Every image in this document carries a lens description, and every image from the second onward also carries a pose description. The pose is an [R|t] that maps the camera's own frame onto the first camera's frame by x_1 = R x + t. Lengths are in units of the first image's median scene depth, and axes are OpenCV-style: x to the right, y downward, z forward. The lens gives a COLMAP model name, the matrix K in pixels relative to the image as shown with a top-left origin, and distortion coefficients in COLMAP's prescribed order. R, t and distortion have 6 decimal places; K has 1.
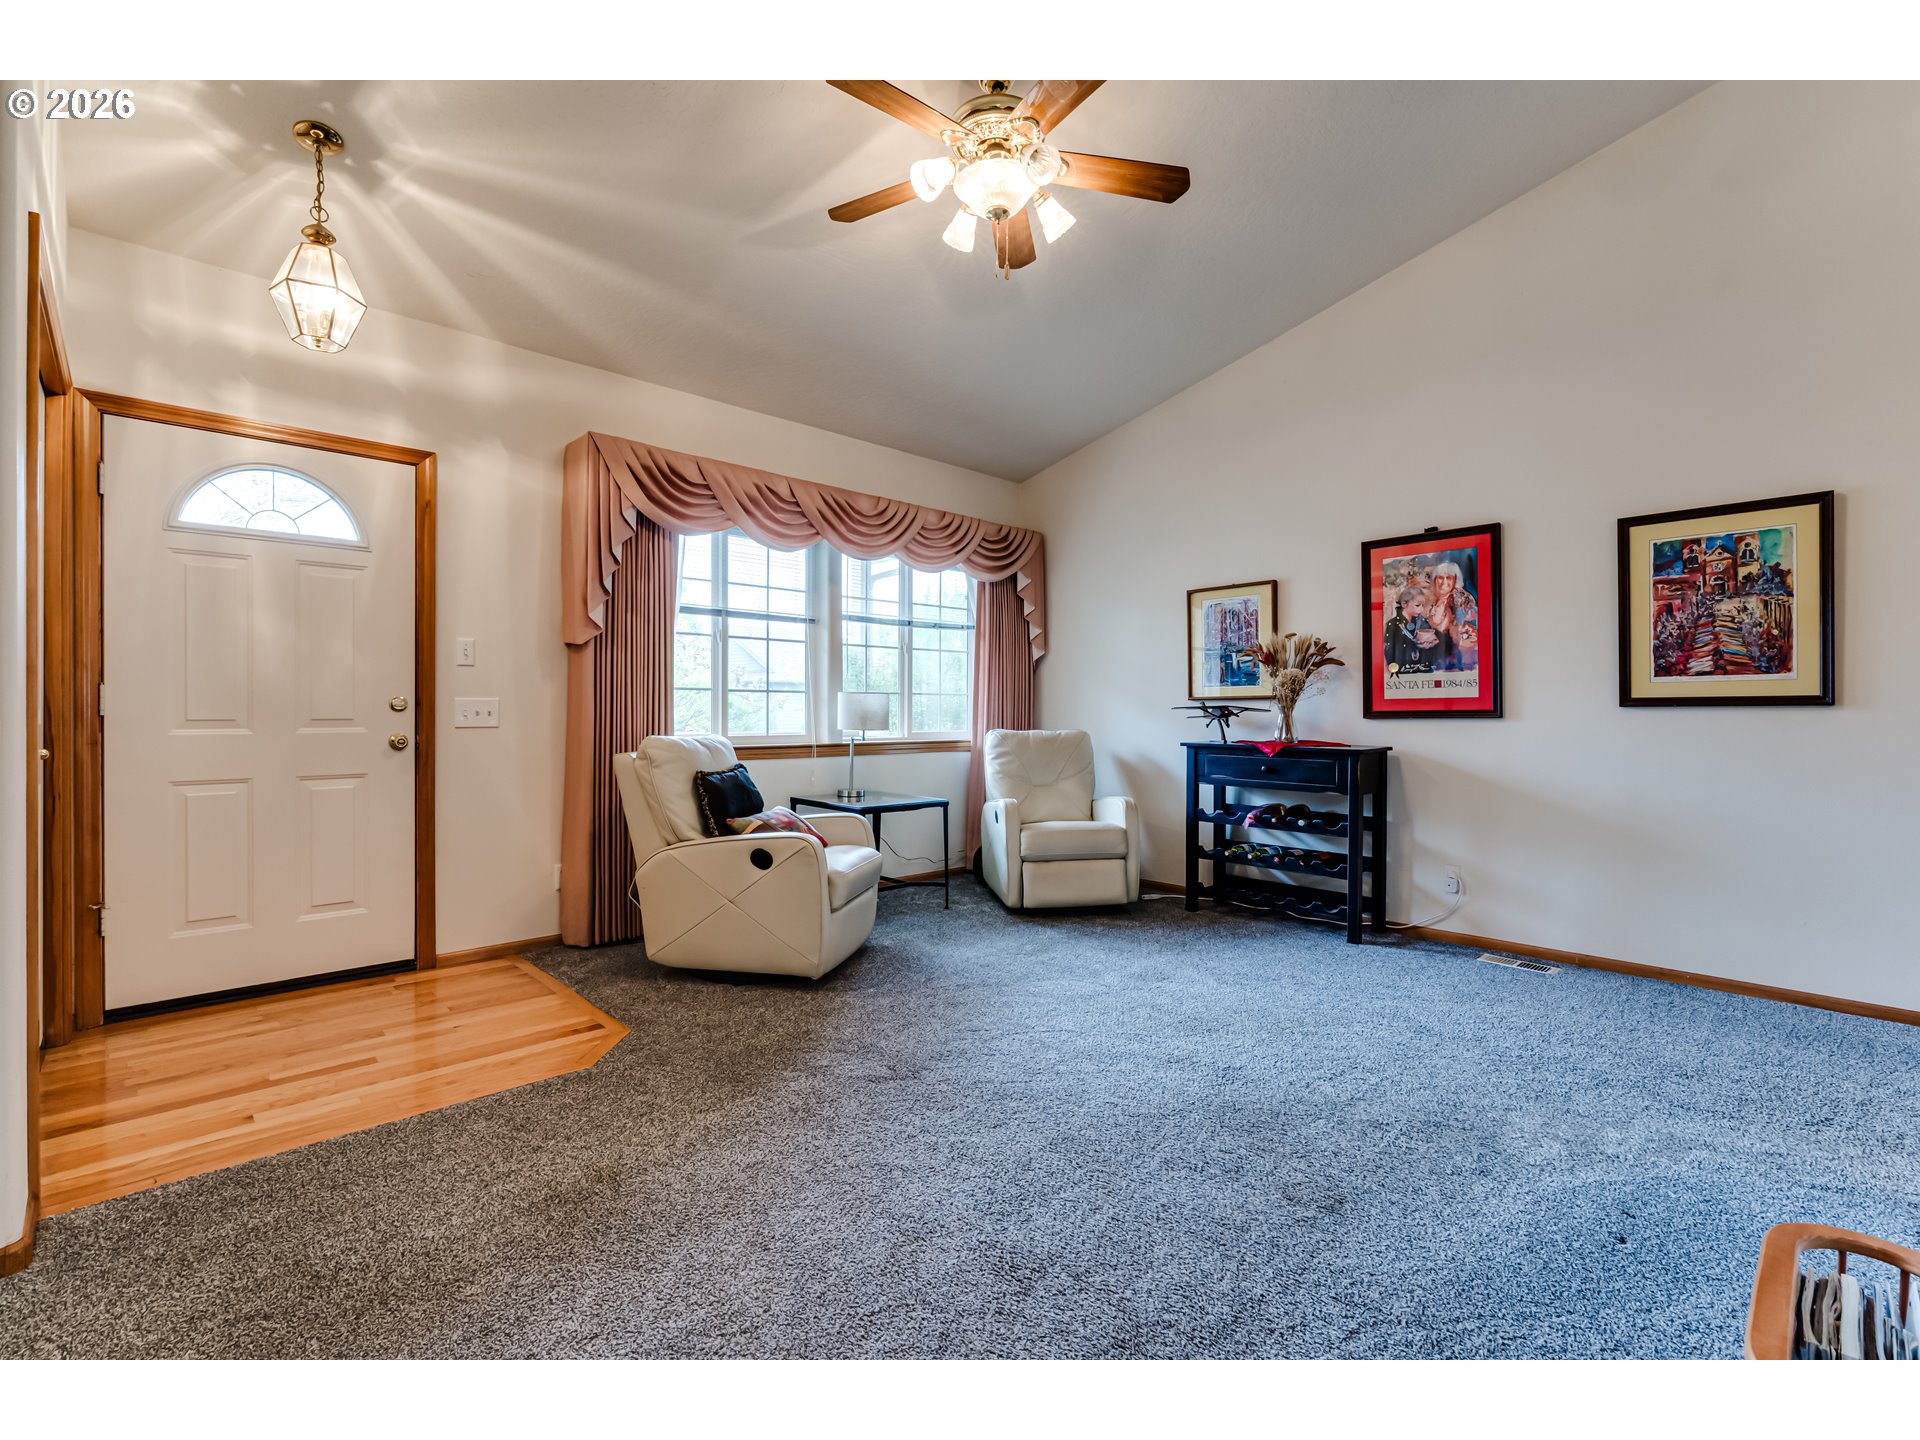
lens RADIAL K [[944.6, 0, 958.4], [0, 944.6, 710.5], [0, 0, 1]] dist [0.000006, 0.001350]
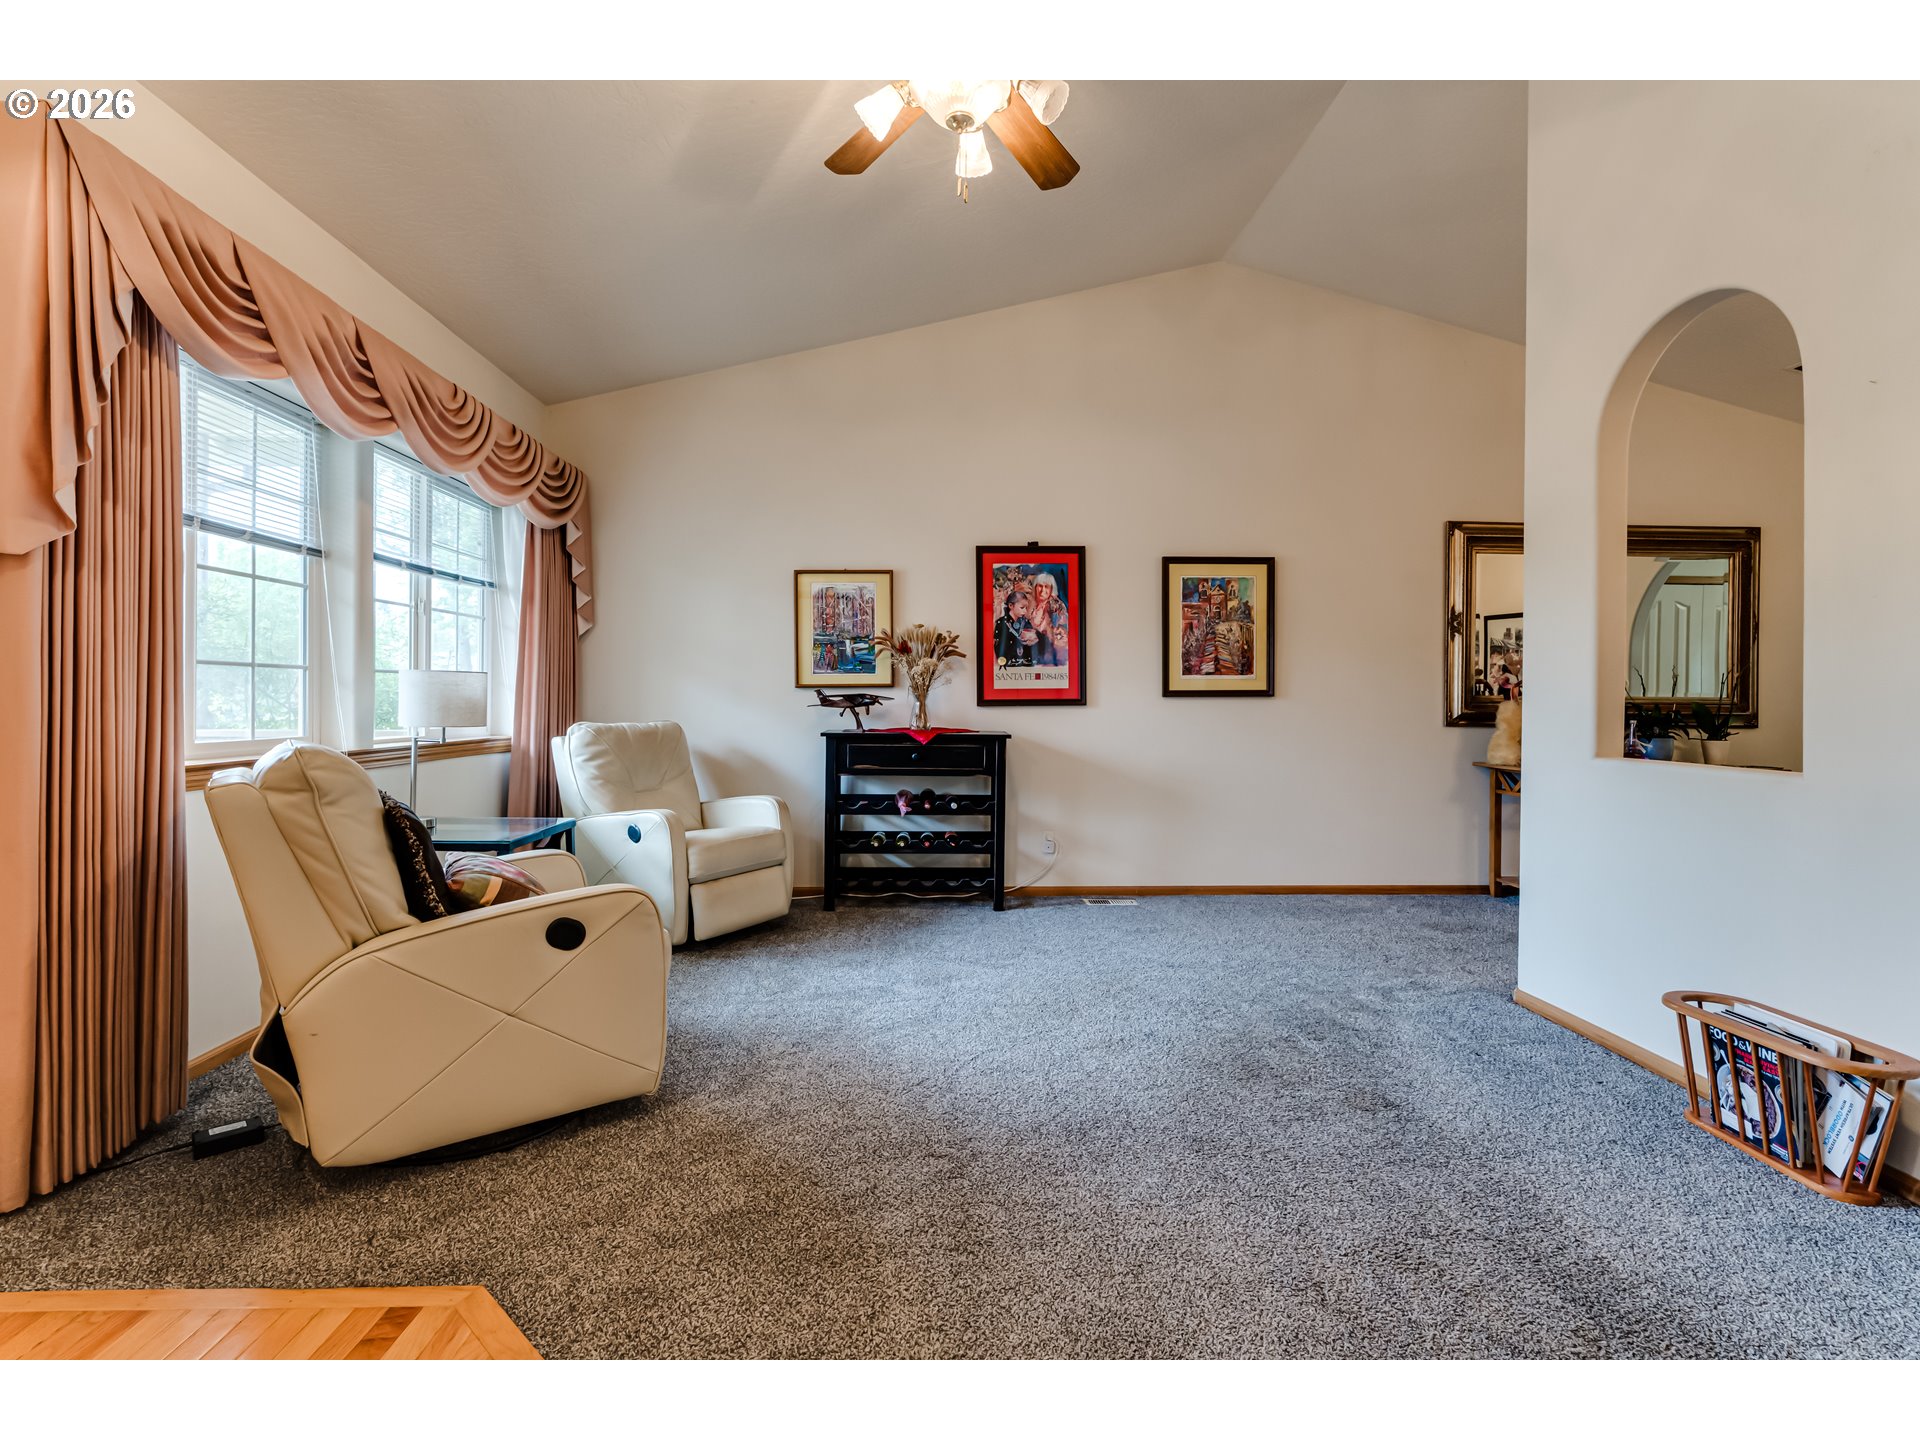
lens RADIAL K [[944.6, 0, 958.4], [0, 944.6, 710.5], [0, 0, 1]] dist [0.000006, 0.001350]
pose [[0.617877, -0.008296, 0.786231, -0.466010], [-0.003465, 0.999906, 0.013274, -0.001275], [-0.786267, -0.010926, 0.617790, 0.348826]]
